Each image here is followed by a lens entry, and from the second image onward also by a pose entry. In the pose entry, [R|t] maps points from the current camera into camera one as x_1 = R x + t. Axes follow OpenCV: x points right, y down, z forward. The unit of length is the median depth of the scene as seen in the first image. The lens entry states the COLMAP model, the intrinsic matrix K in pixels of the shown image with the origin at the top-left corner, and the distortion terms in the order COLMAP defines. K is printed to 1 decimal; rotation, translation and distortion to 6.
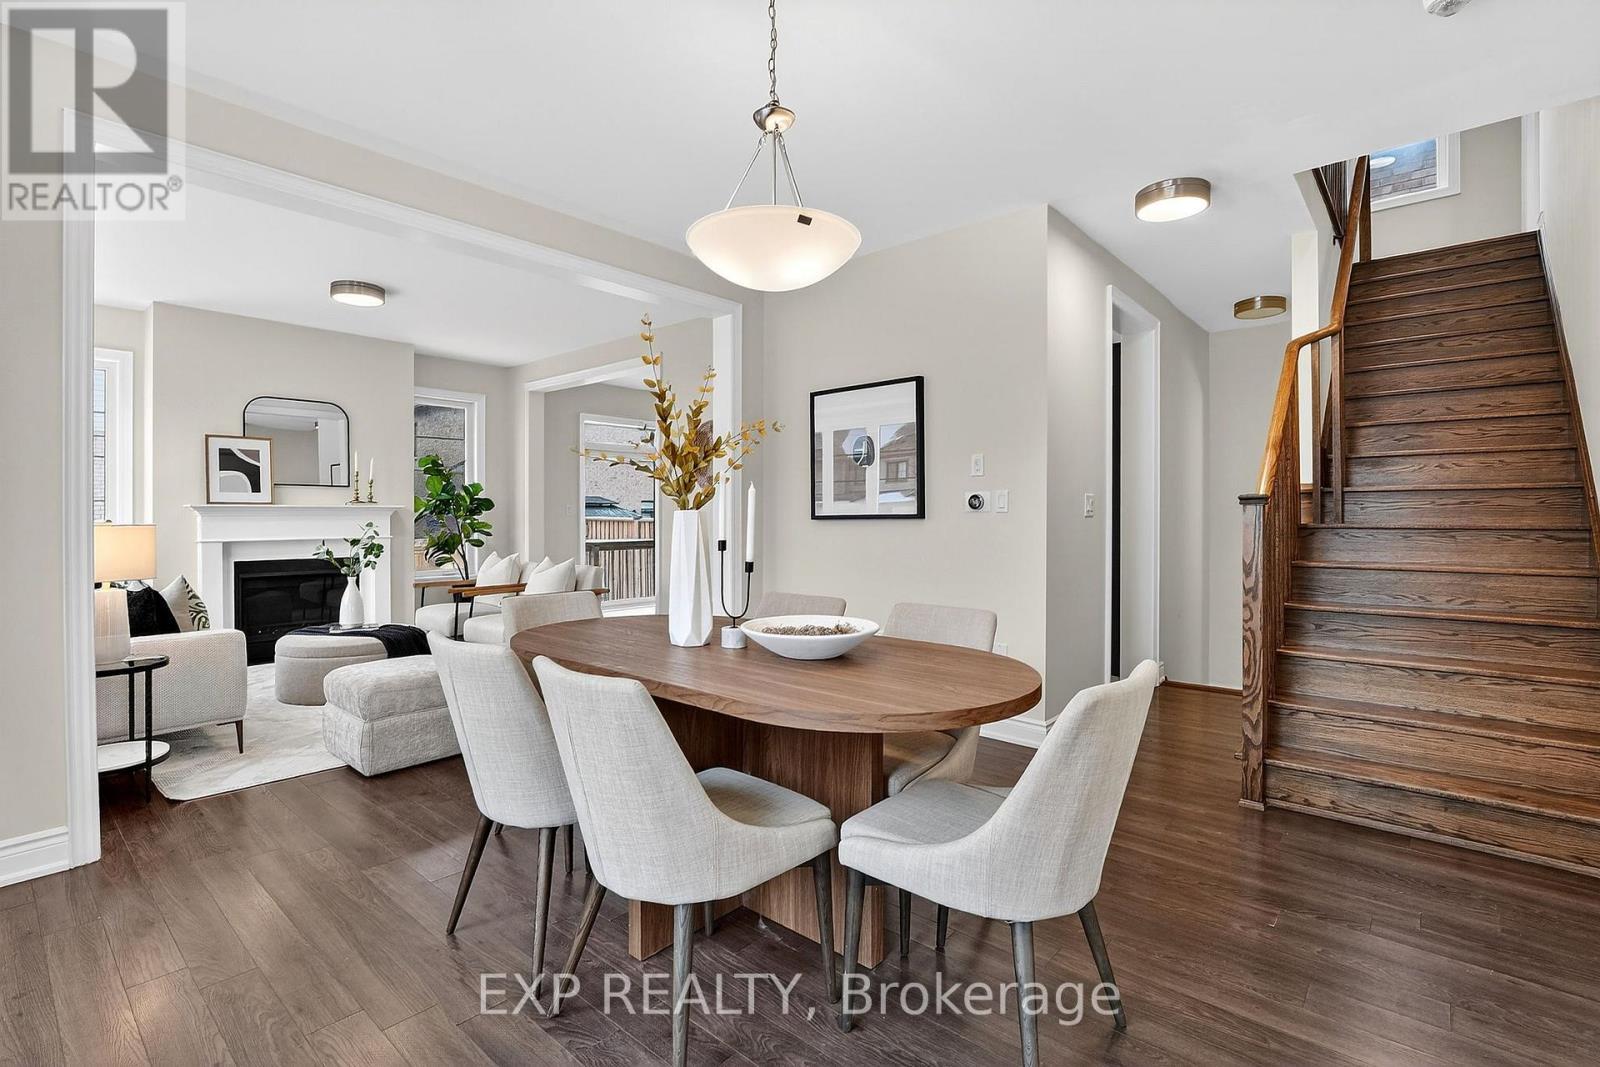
lens RADIAL K [[734.5, 0, 802.0], [0, 734.5, 521.6], [0, 0, 1]] dist [-0.017312, -0.000687]
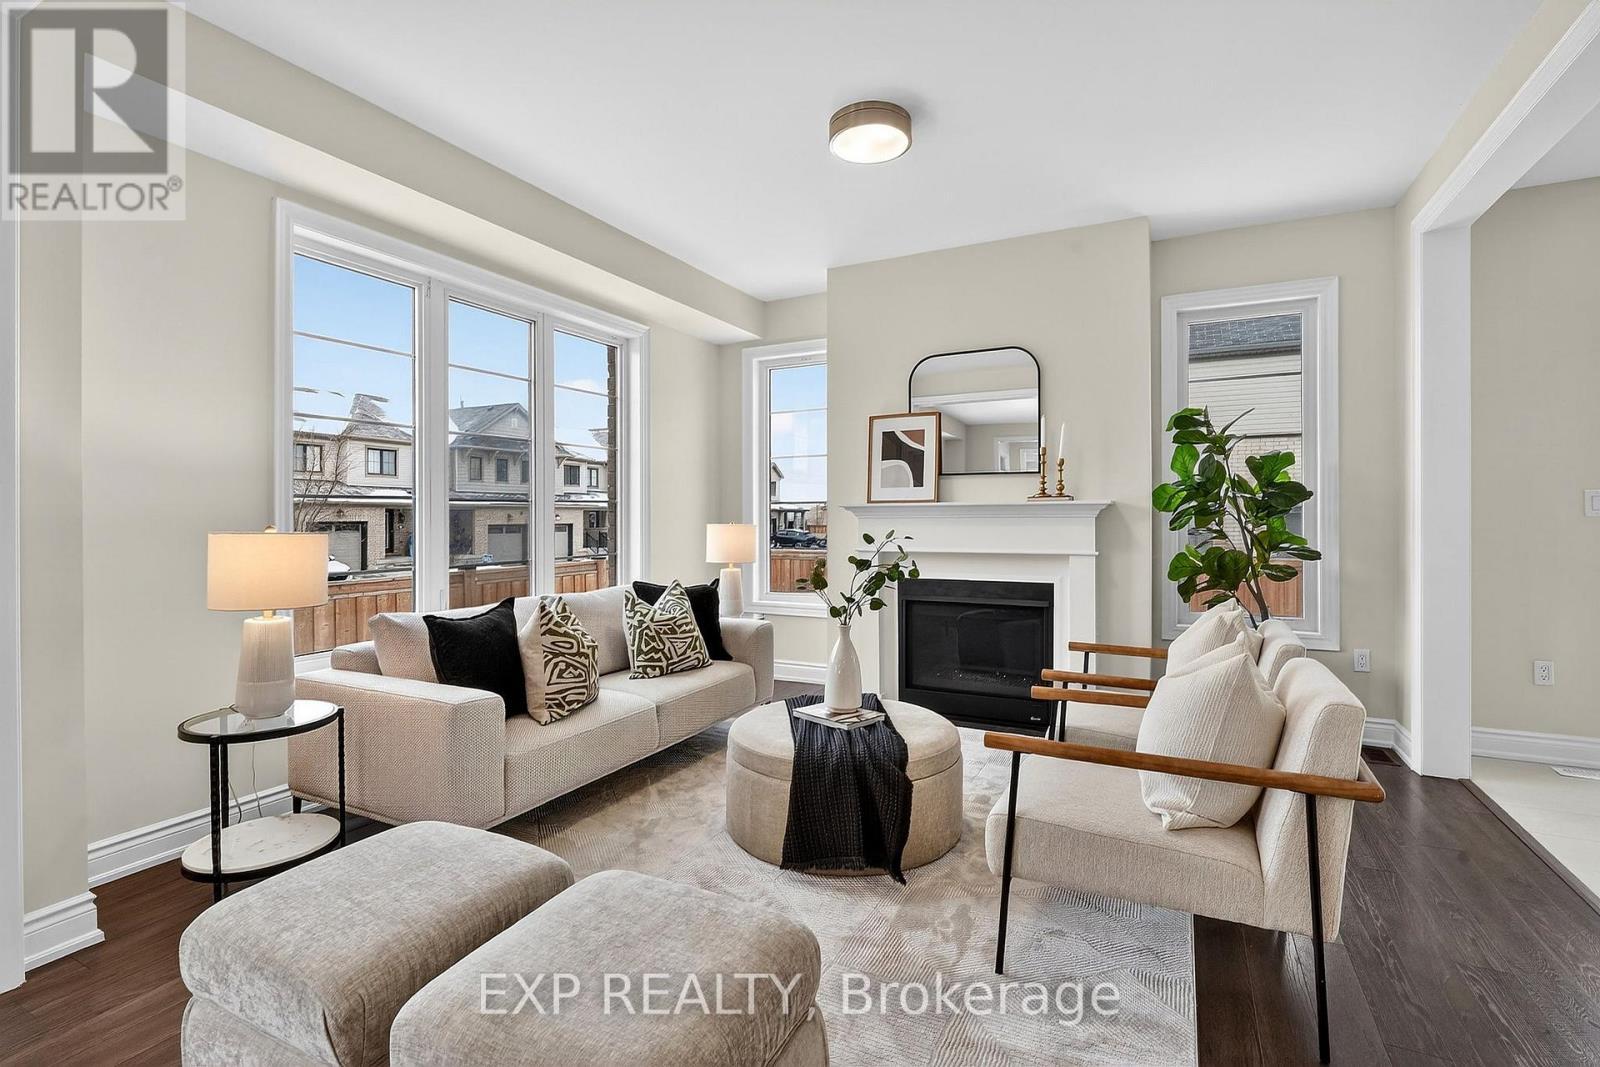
lens RADIAL K [[734.5, 0, 802.0], [0, 734.5, 521.6], [0, 0, 1]] dist [-0.017312, -0.000687]
pose [[0.232257, 0.006105, -0.972635, -0.049088], [-0.005825, 0.999971, 0.004886, -0.007319], [0.972637, 0.004530, 0.232286, 0.711659]]
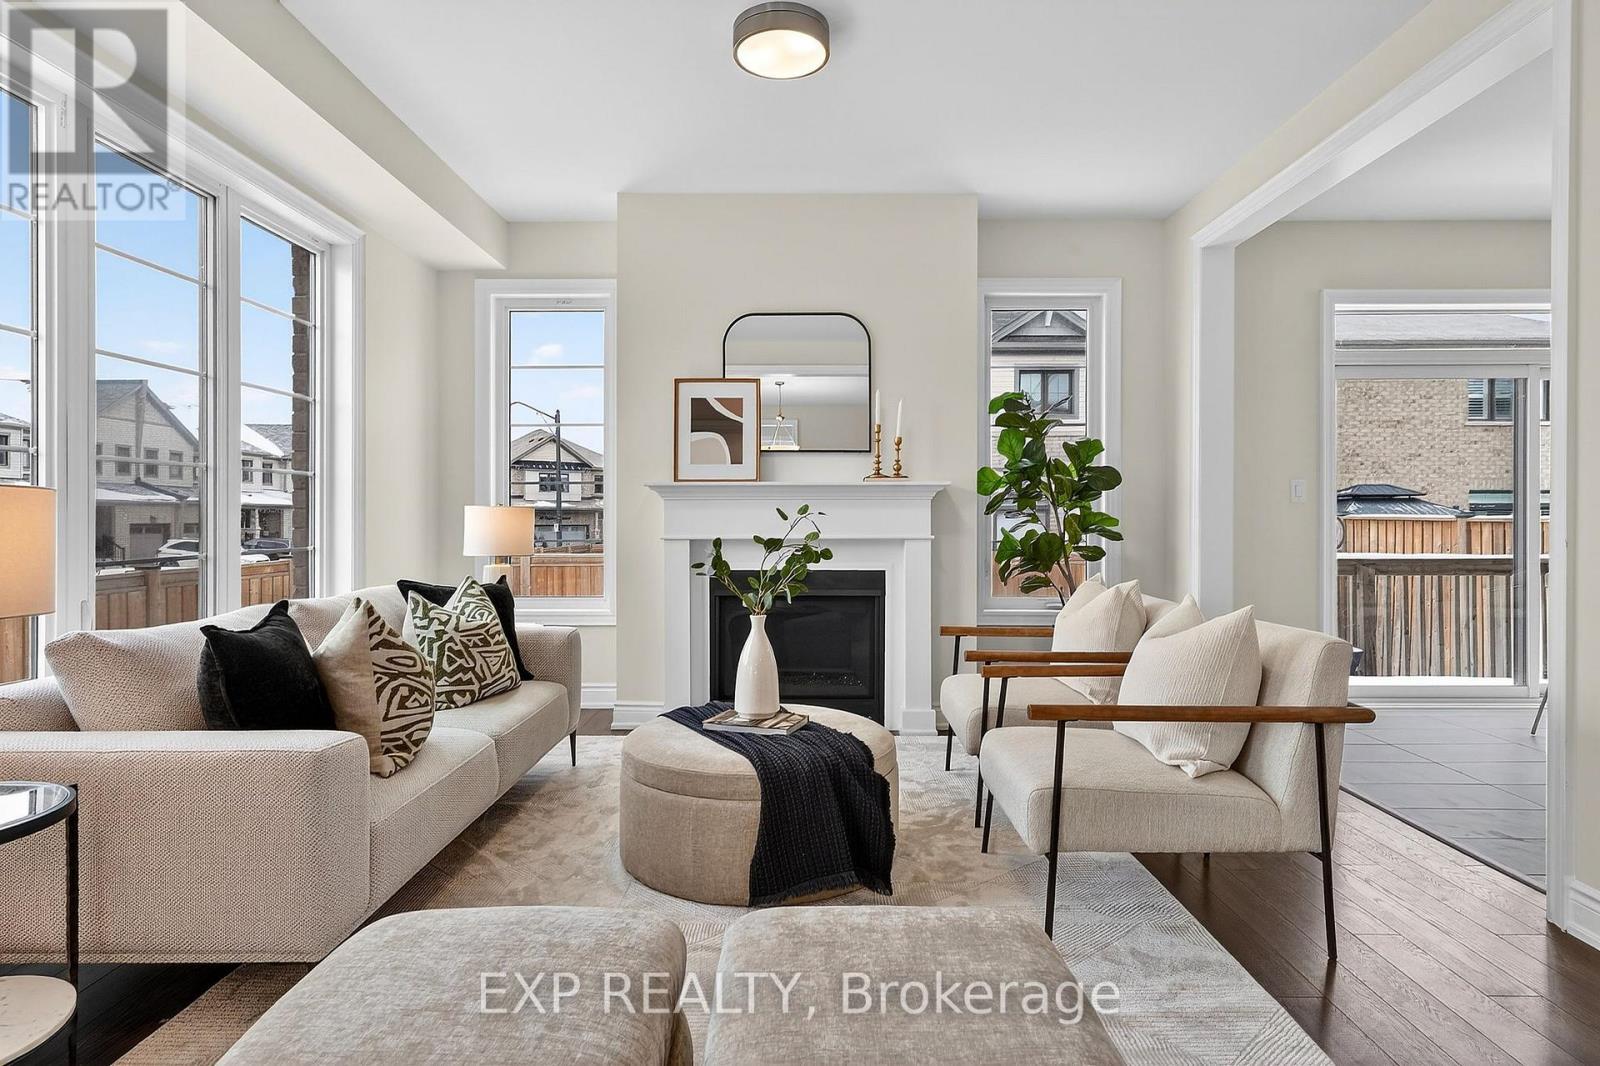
lens RADIAL K [[864.0, 0, 798.4], [0, 864.0, 528.3], [0, 0, 1]] dist [0.000508, -0.000112]
pose [[0.641926, 0.009159, -0.766712, -0.131444], [-0.007248, 0.999956, 0.005878, 0.011912], [0.766732, 0.001784, 0.641965, 0.553998]]
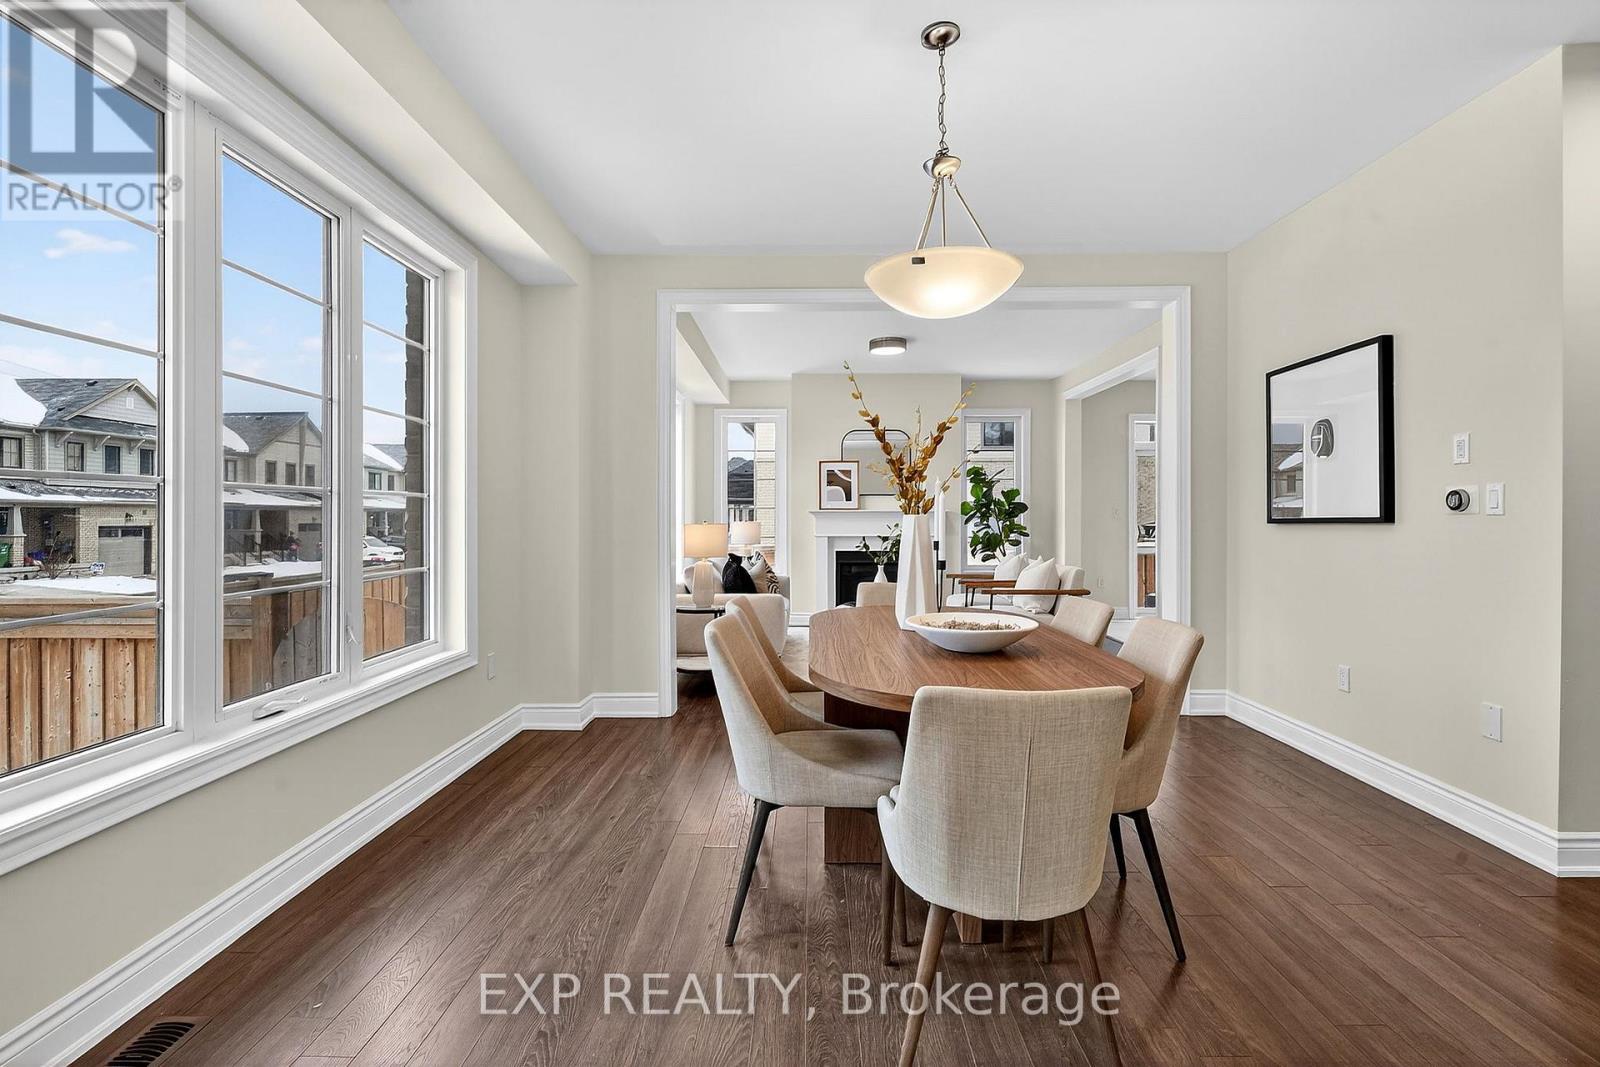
lens RADIAL K [[734.5, 0, 802.0], [0, 734.5, 521.6], [0, 0, 1]] dist [-0.017312, -0.000687]
pose [[0.645462, 0.004472, -0.763779, 0.249075], [-0.006346, 0.999980, 0.000493, -0.001505], [0.763766, 0.004529, 0.645477, 0.041102]]
